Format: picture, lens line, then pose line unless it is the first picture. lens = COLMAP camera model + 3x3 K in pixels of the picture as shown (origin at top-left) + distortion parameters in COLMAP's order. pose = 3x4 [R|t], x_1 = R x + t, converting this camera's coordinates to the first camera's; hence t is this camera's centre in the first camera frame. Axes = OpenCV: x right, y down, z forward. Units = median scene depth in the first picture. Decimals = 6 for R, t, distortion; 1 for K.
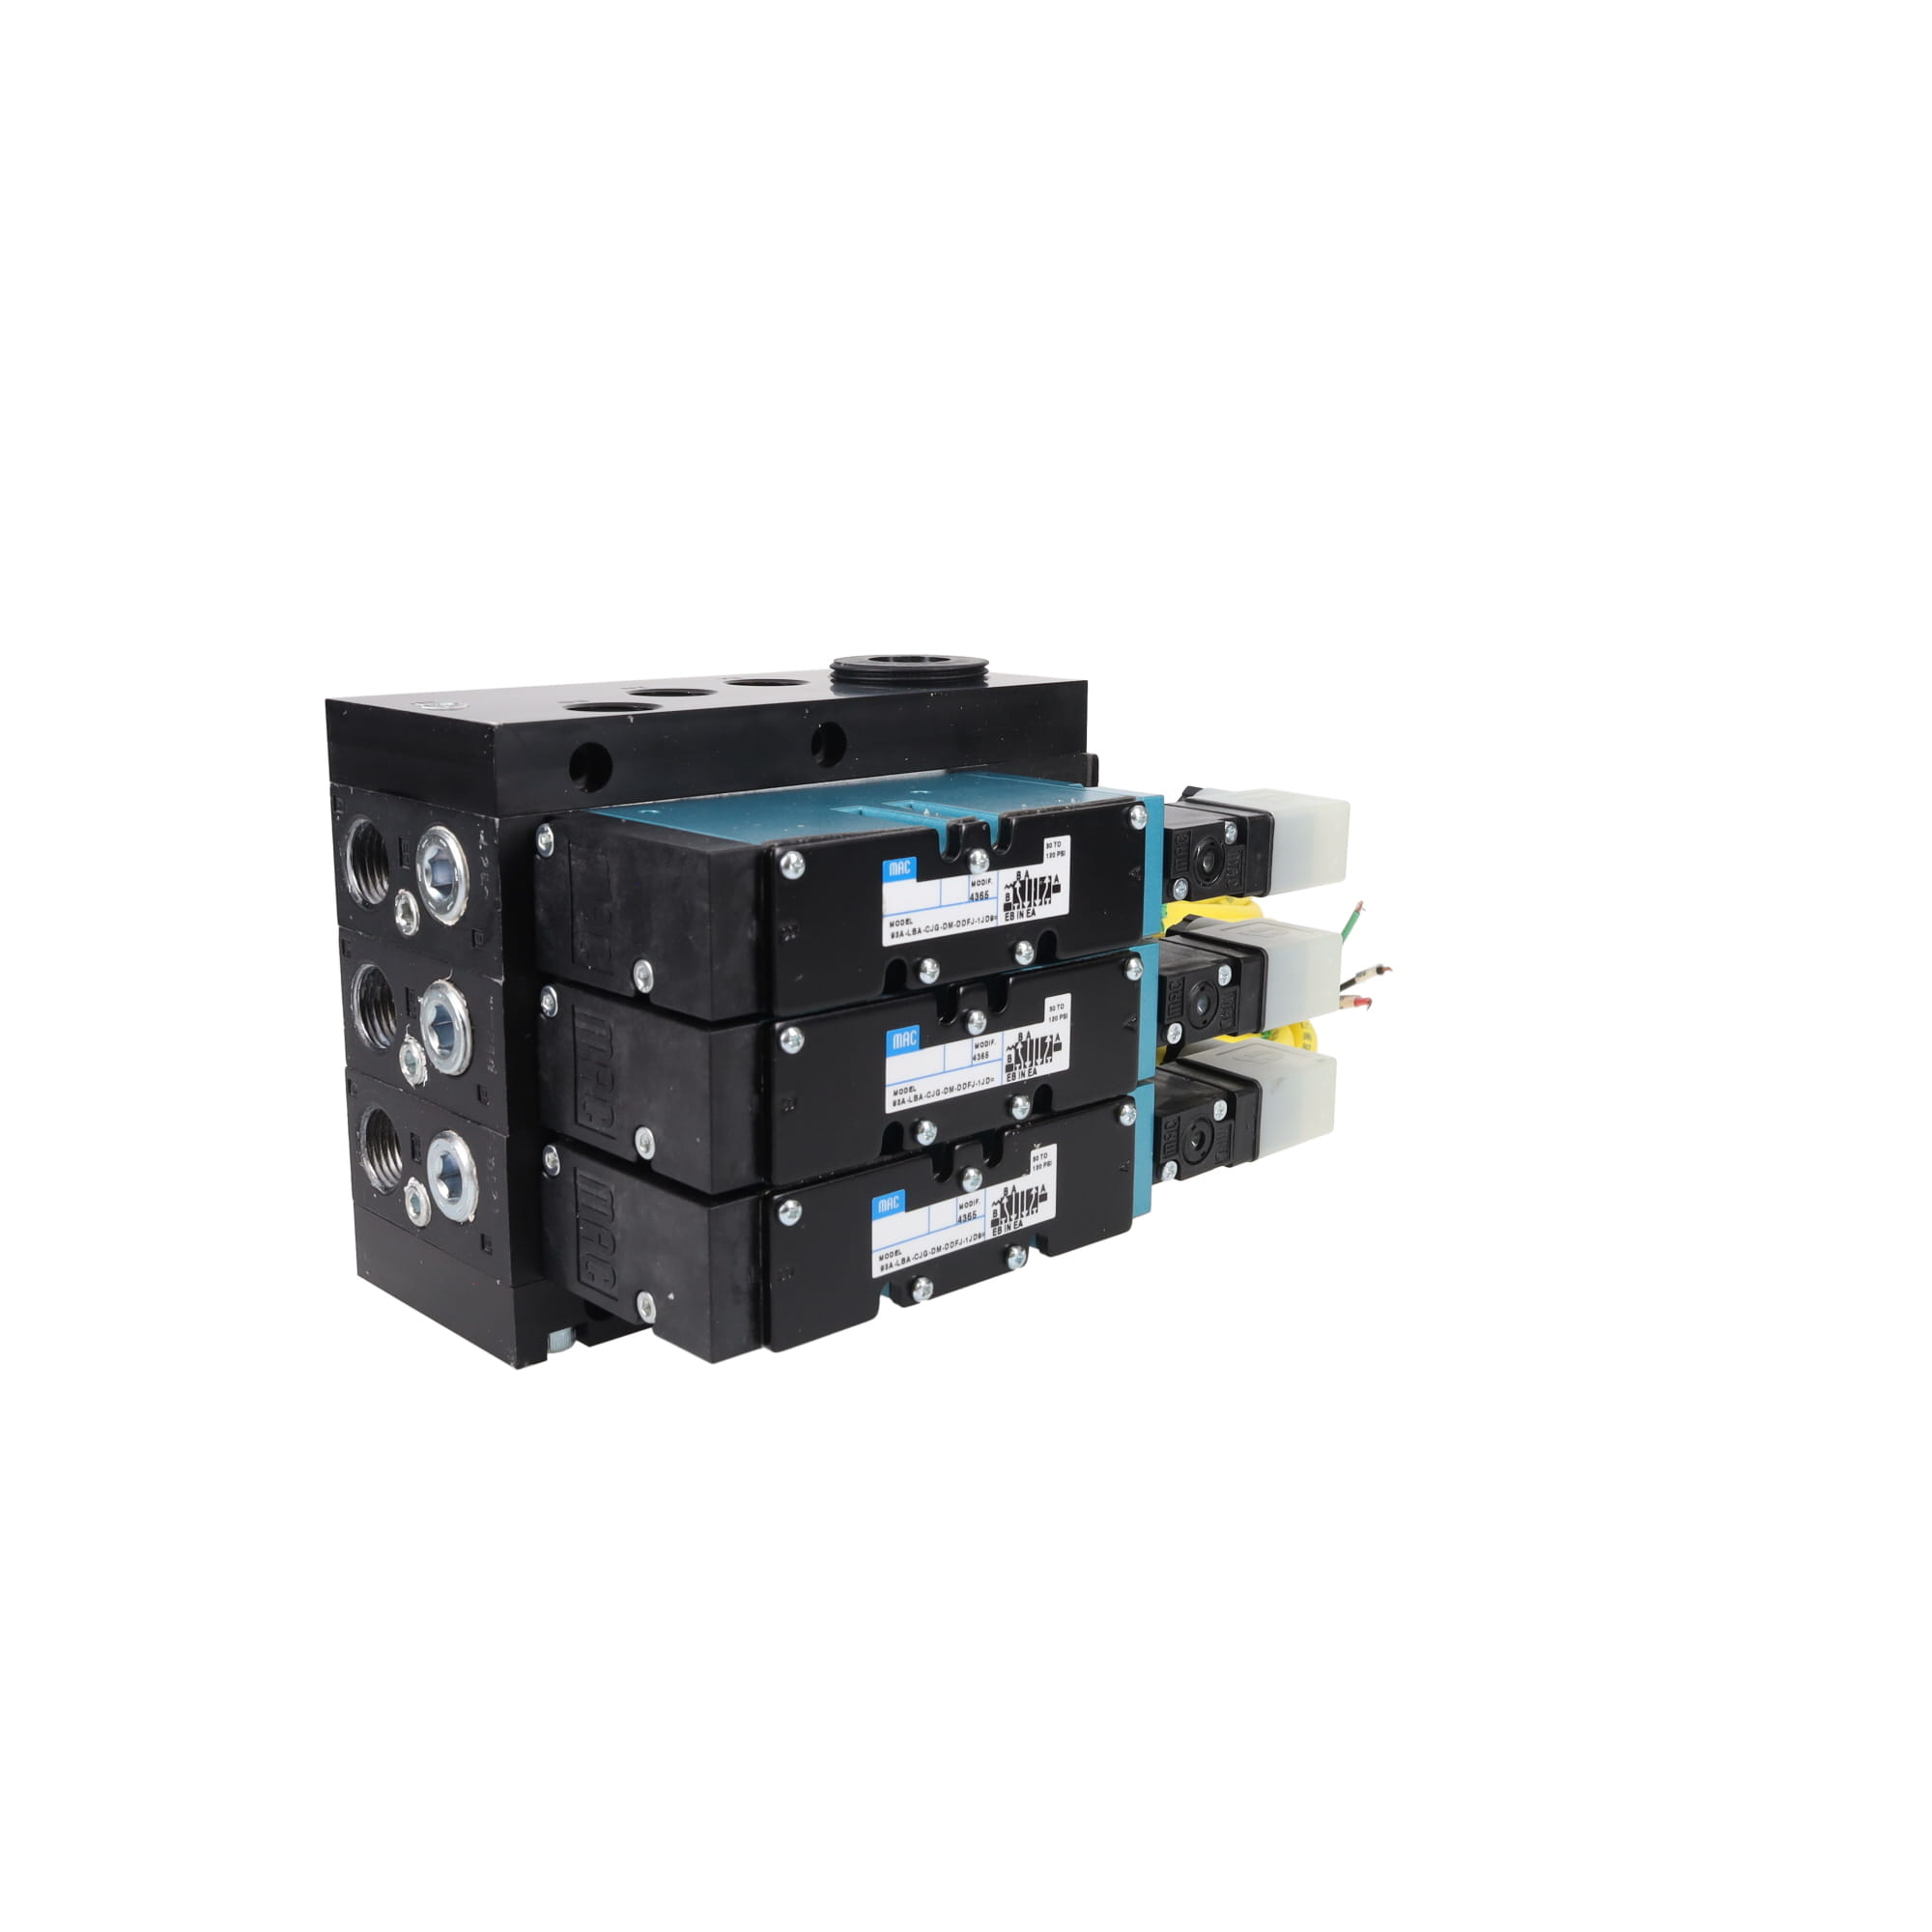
lens RADIAL K [[1964.3, 0, 966.0], [0, 1964.3, 966.0], [0, 0, 1]] dist [0.082553, 0.005970]
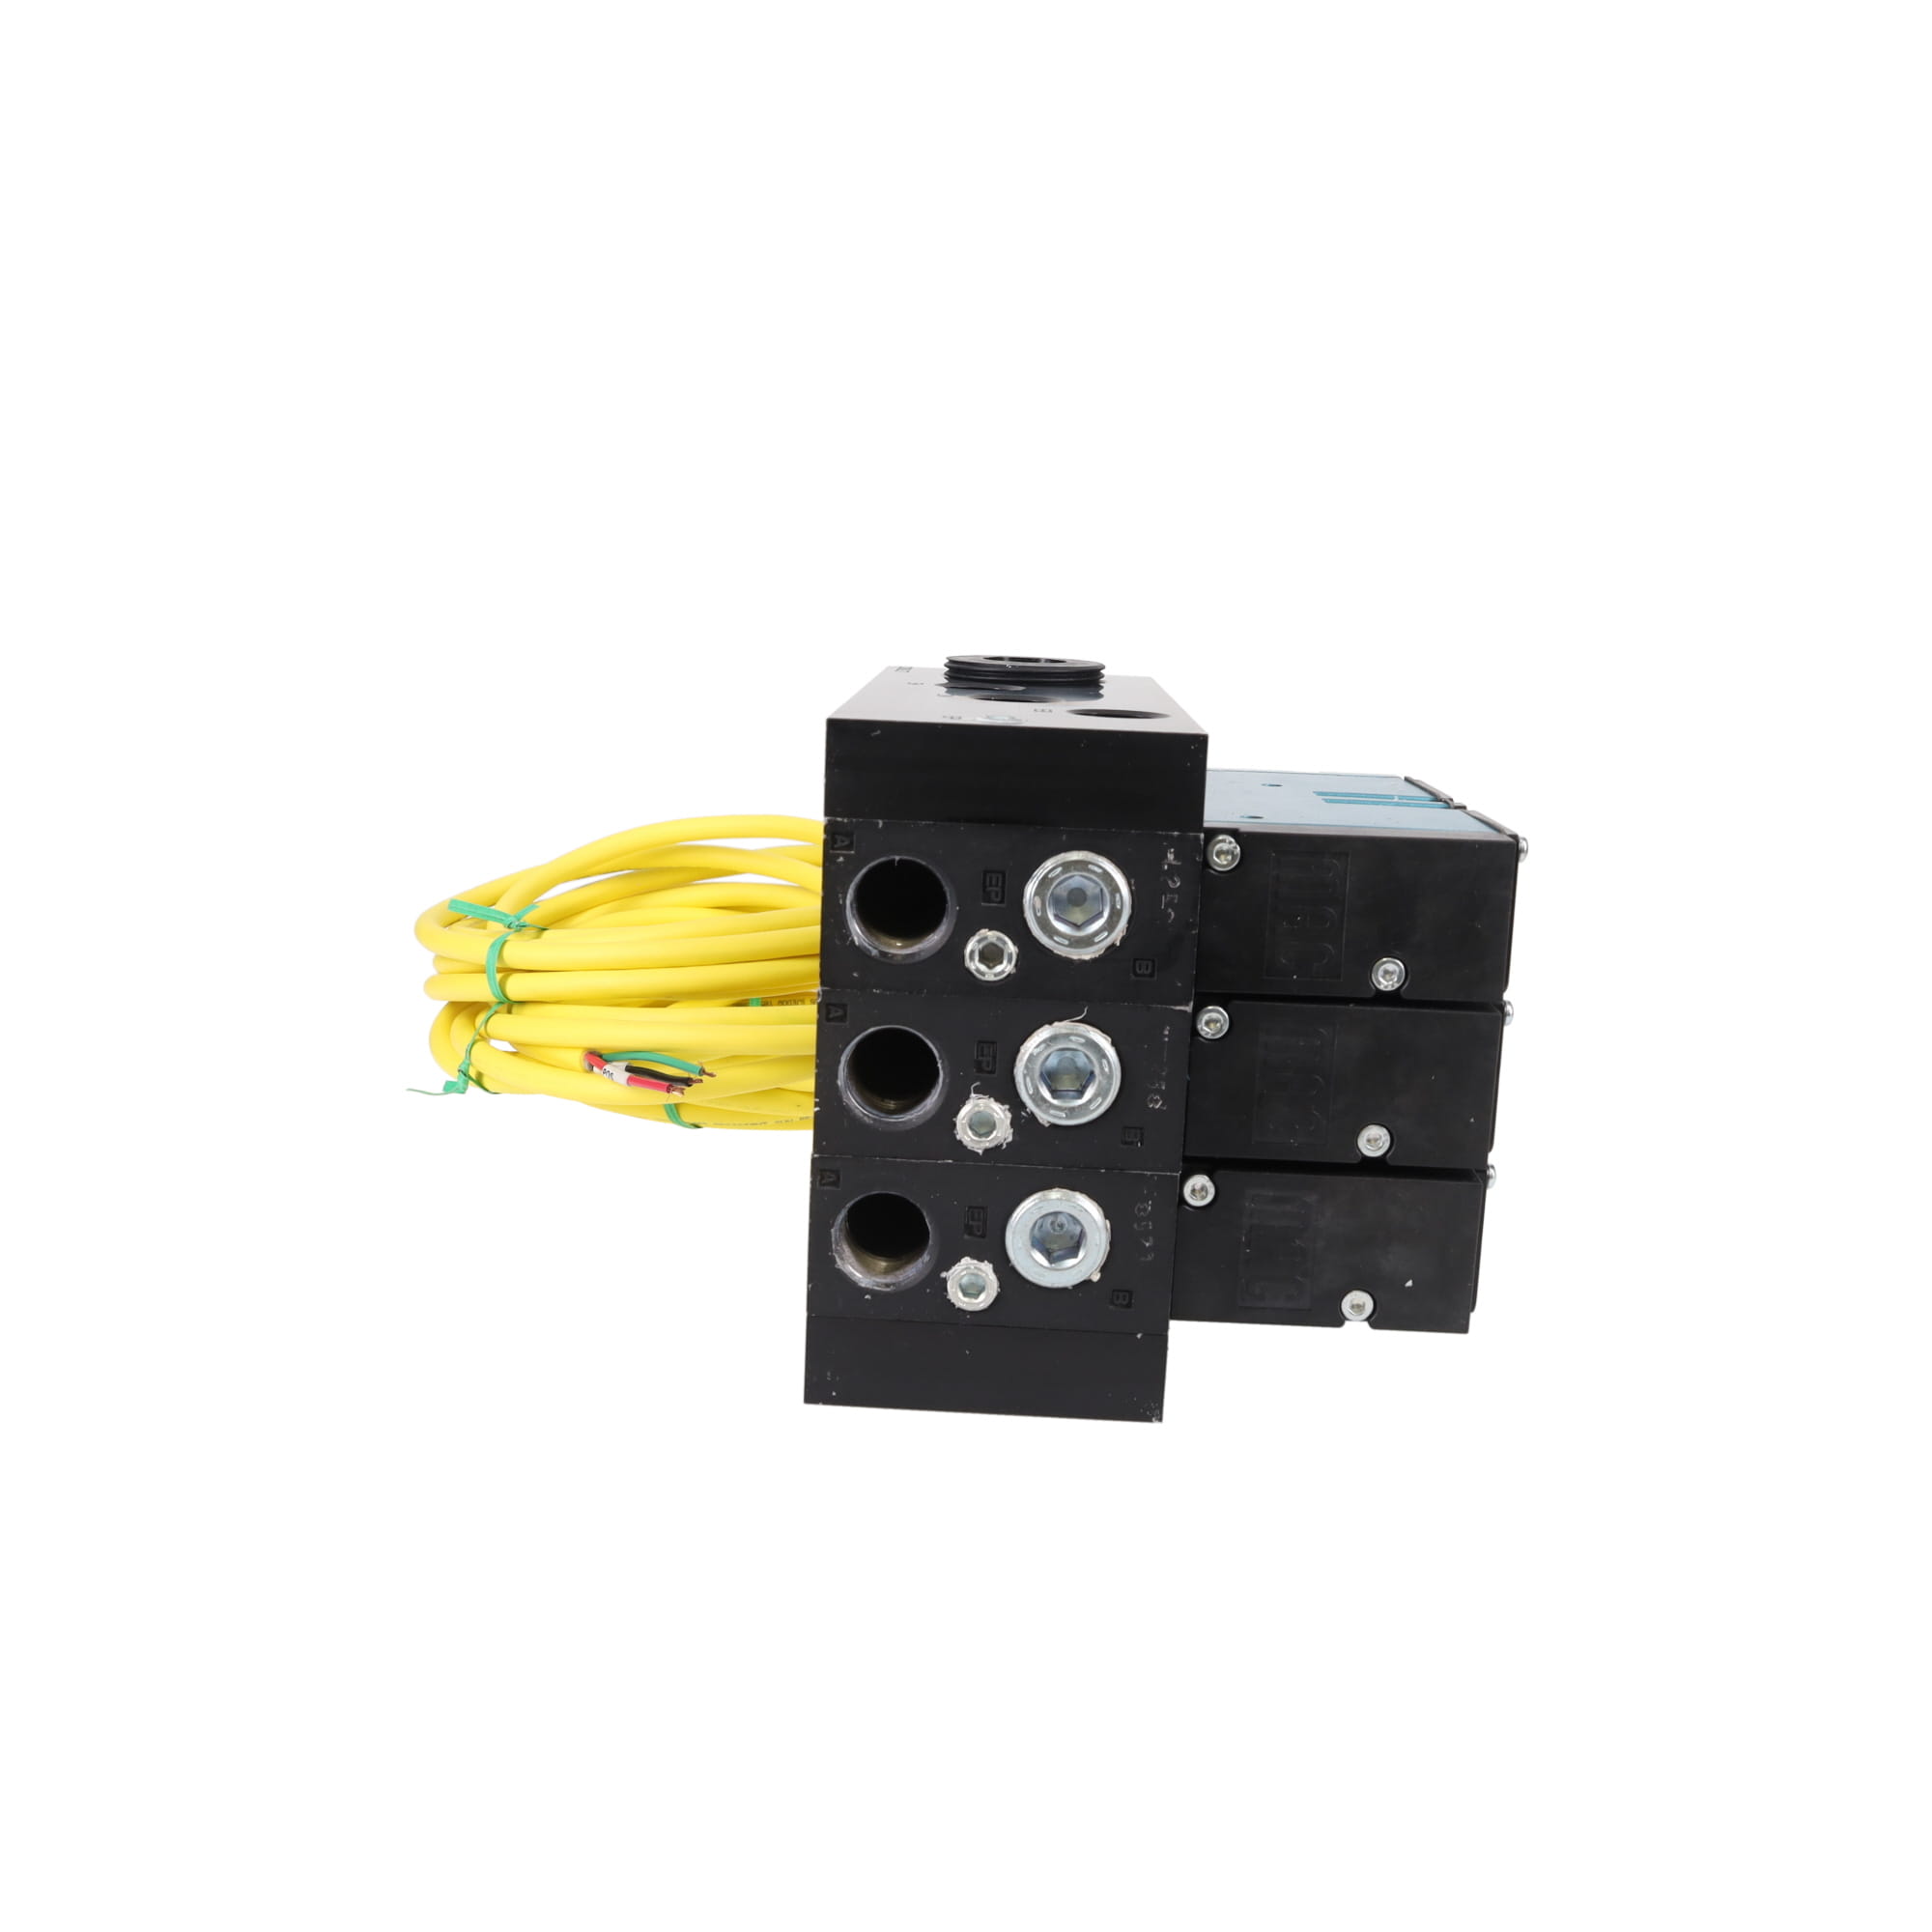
lens RADIAL K [[1964.3, 0, 966.0], [0, 1964.3, 966.0], [0, 0, 1]] dist [0.082553, 0.005970]
pose [[0.692367, -0.123141, 0.710960, -0.915856], [0.119534, 0.991290, 0.055288, -0.072011], [-0.711576, 0.046704, 0.701055, 0.395519]]
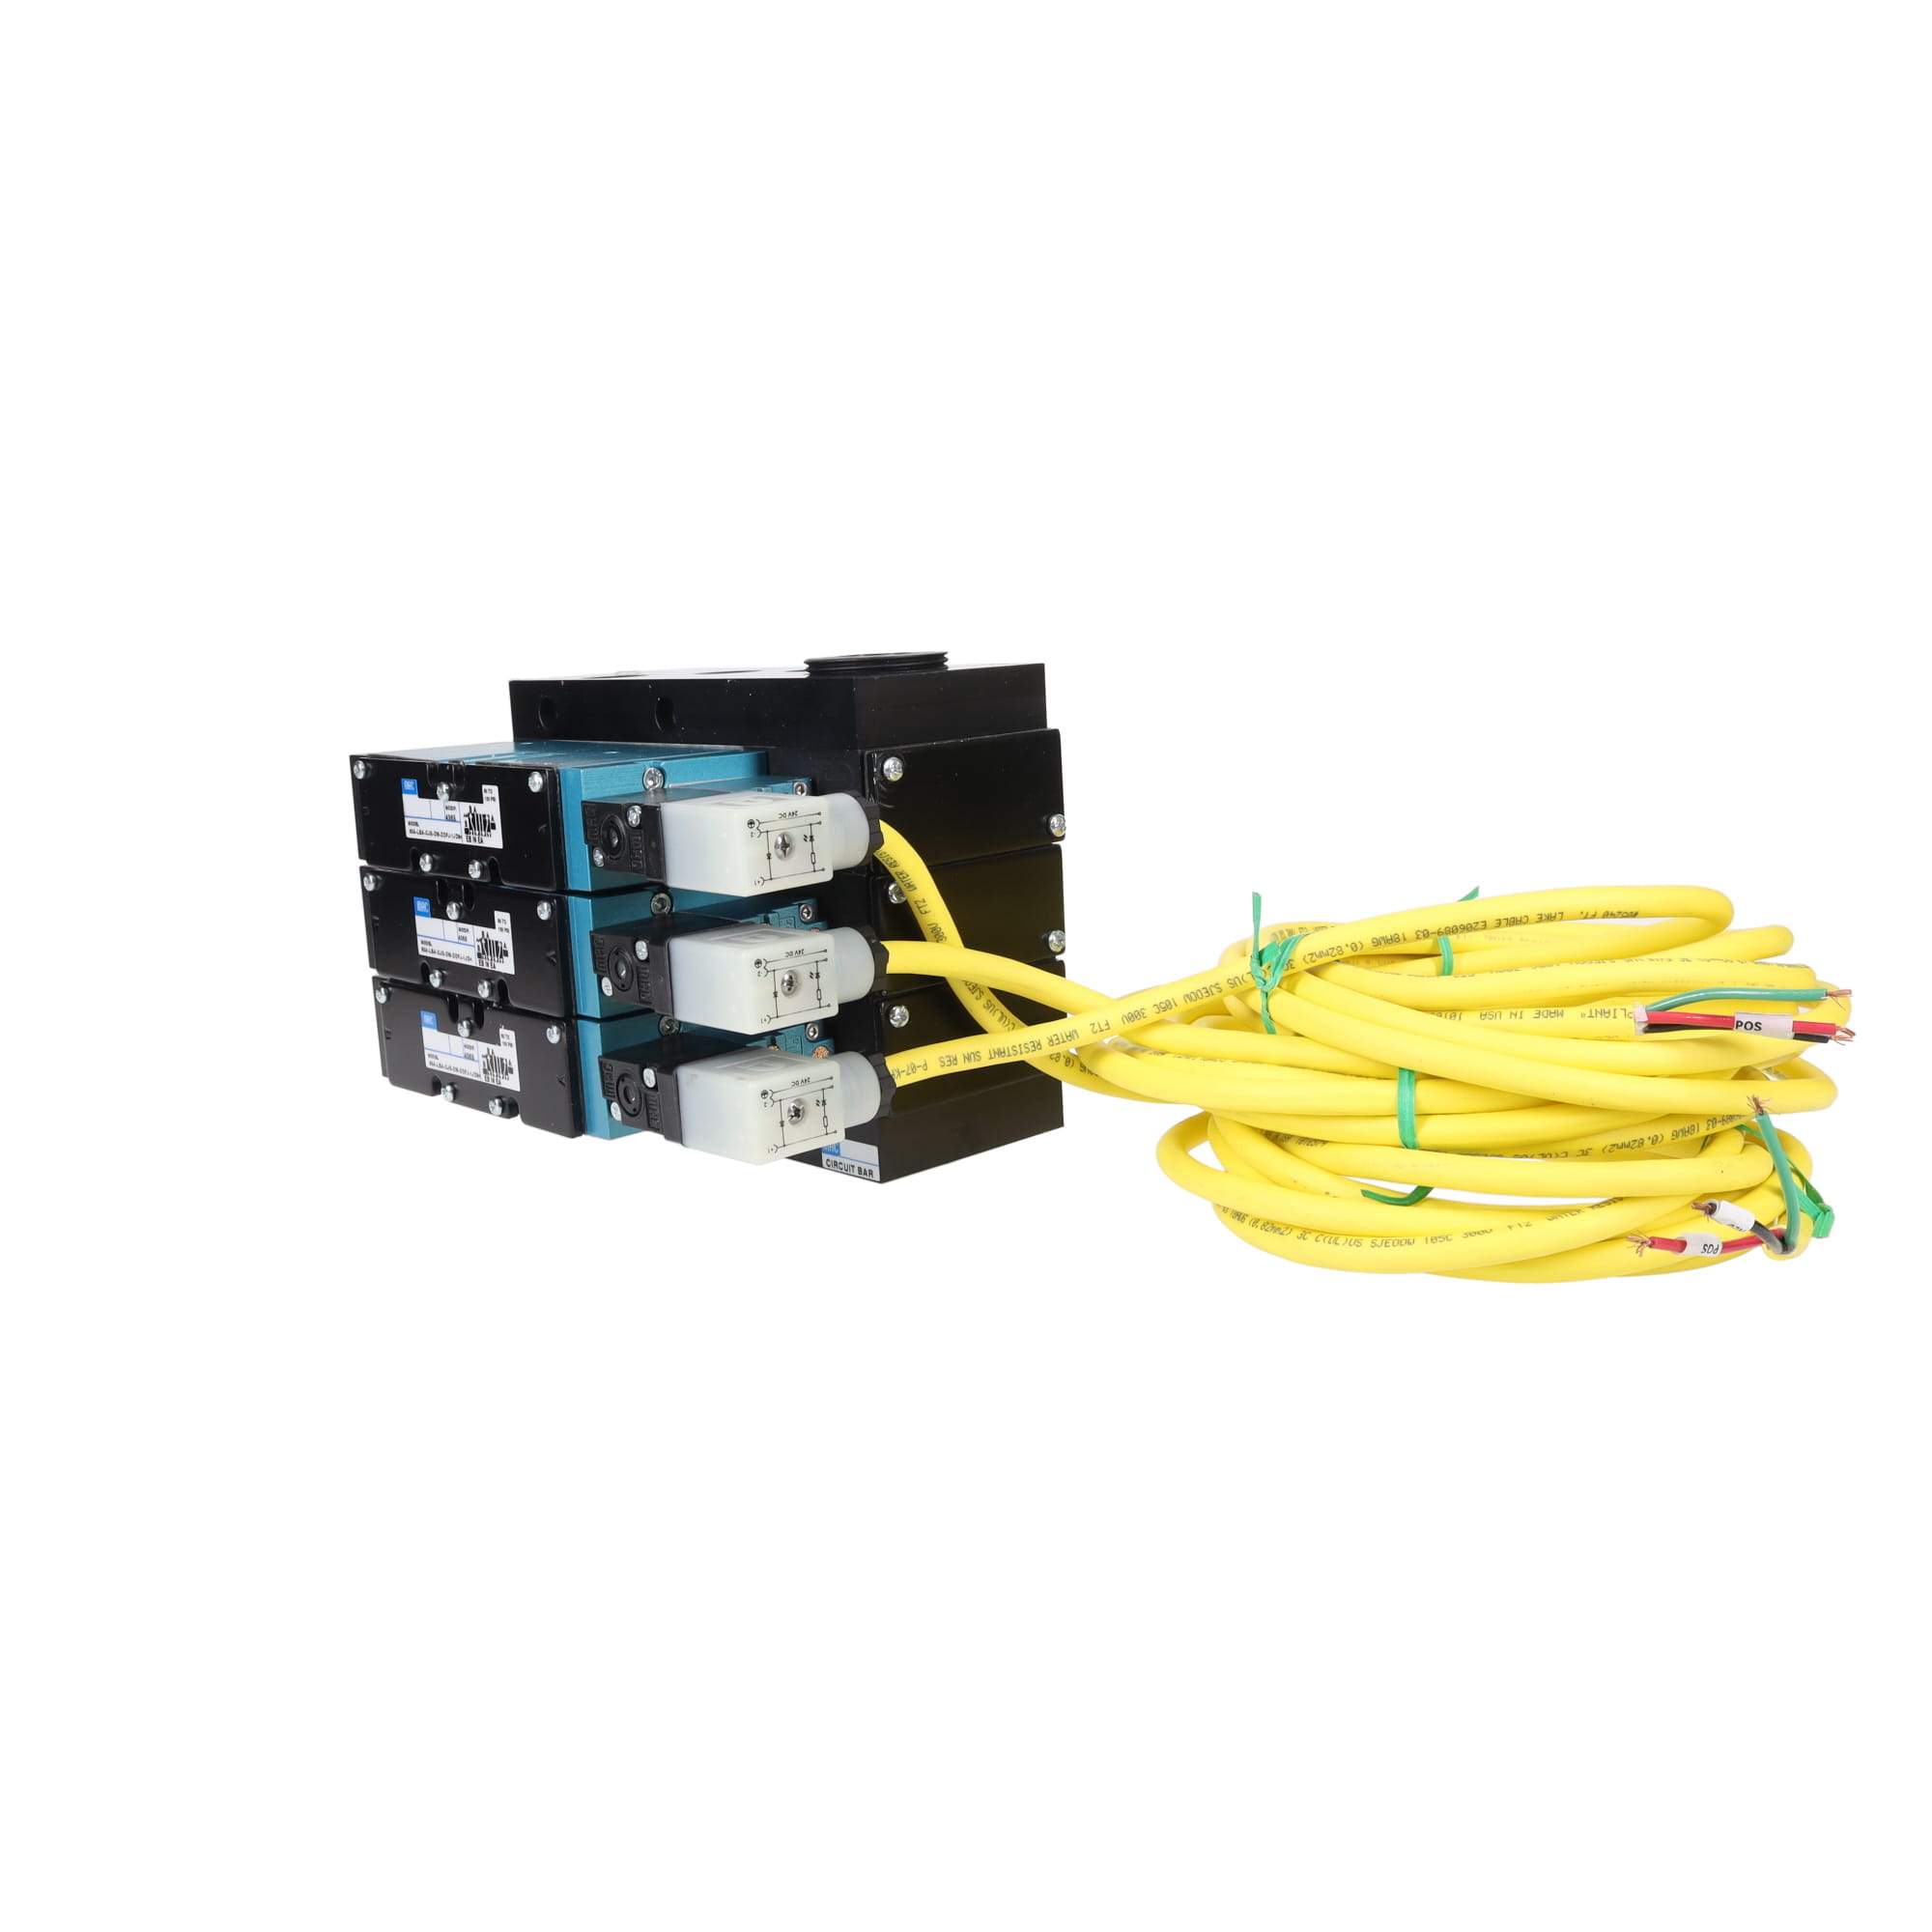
lens RADIAL K [[1964.3, 0, 966.0], [0, 1964.3, 966.0], [0, 0, 1]] dist [0.082553, 0.005970]
pose [[0.000442, 0.171089, -0.985255, 1.344218], [-0.175224, 0.970026, 0.168366, -0.224173], [0.984529, 0.172566, 0.030407, 1.296121]]
